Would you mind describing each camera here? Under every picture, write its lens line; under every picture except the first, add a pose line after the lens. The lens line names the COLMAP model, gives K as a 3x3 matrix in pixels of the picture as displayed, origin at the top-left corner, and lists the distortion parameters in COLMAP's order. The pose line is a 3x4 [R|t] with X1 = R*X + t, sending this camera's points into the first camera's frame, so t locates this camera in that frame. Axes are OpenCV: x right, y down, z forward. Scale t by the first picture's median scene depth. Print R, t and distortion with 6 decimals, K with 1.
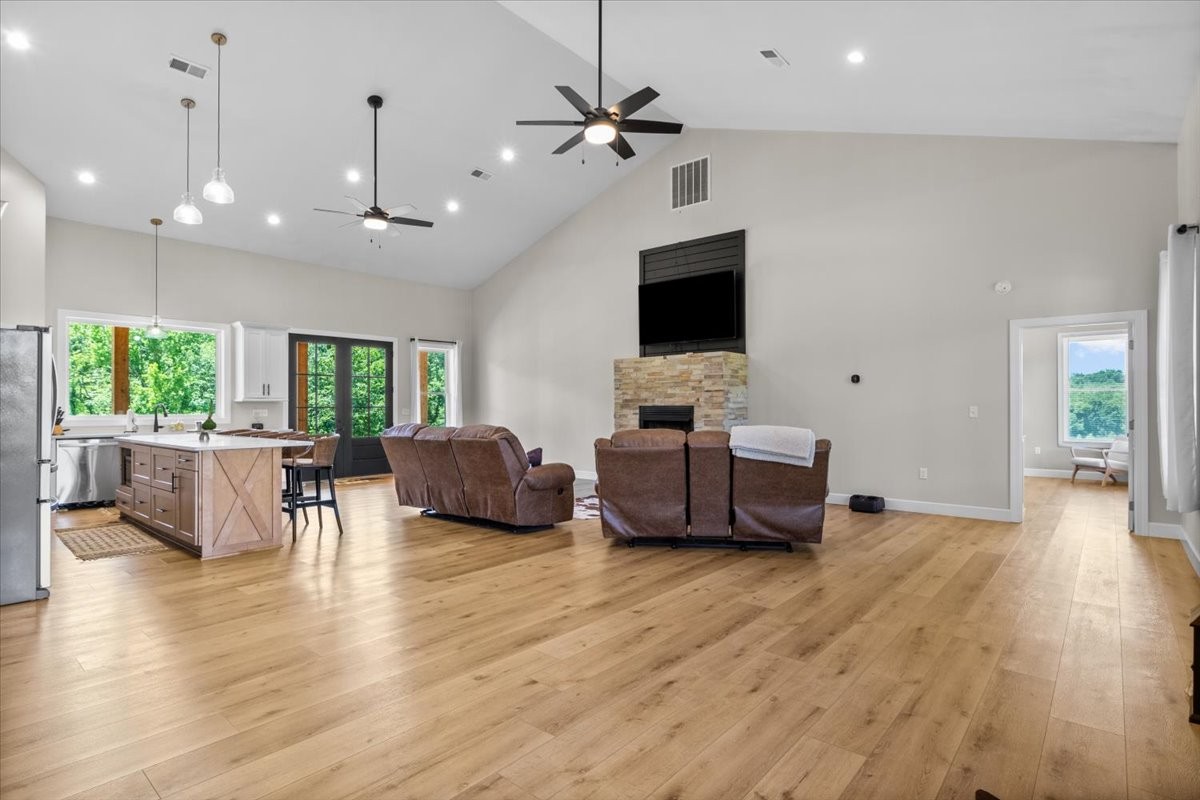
lens RADIAL K [[599.7, 0, 607.0], [0, 599.7, 401.2], [0, 0, 1]] dist [0.001205, 0.000485]
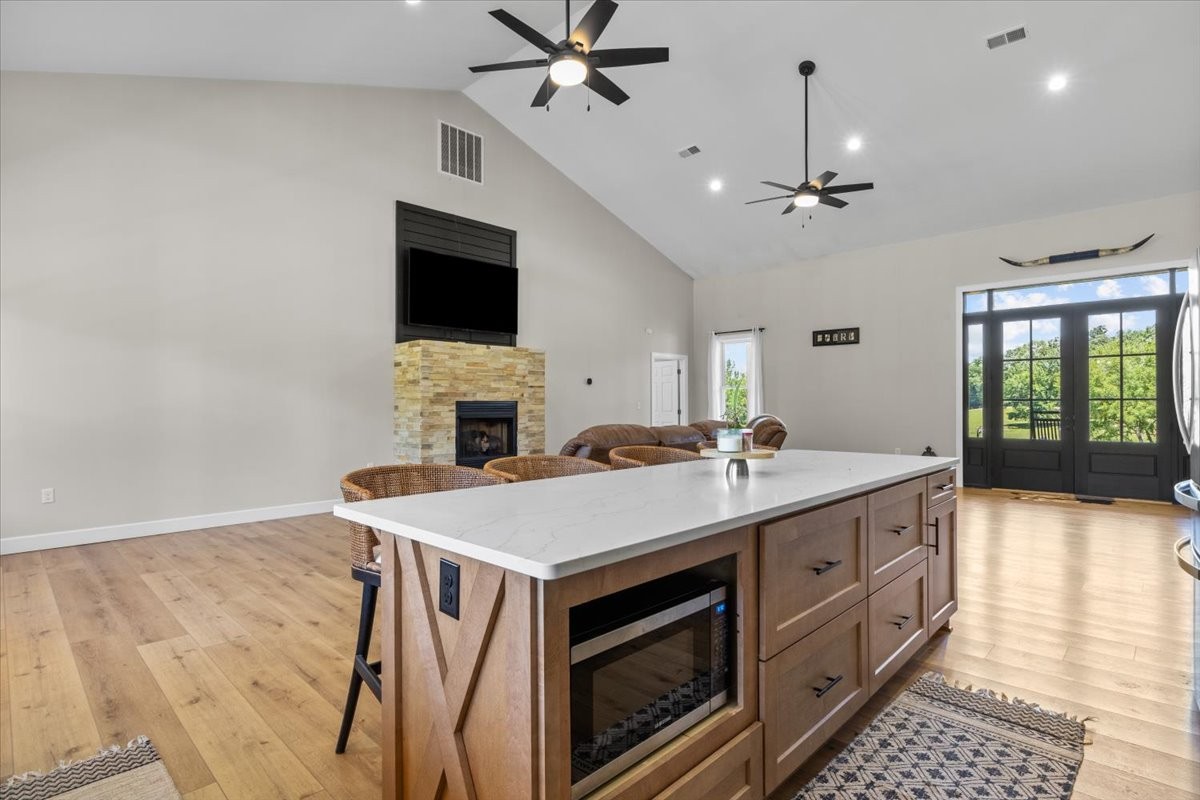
lens RADIAL K [[599.7, 0, 606.4], [0, 599.7, 402.4], [0, 0, 1]] dist [0.001205, 0.000485]
pose [[0.070745, 0.007967, 0.997463, -0.763447], [-0.001567, 0.999968, -0.007876, 0.015902], [-0.997493, -0.001006, 0.070755, 0.747389]]
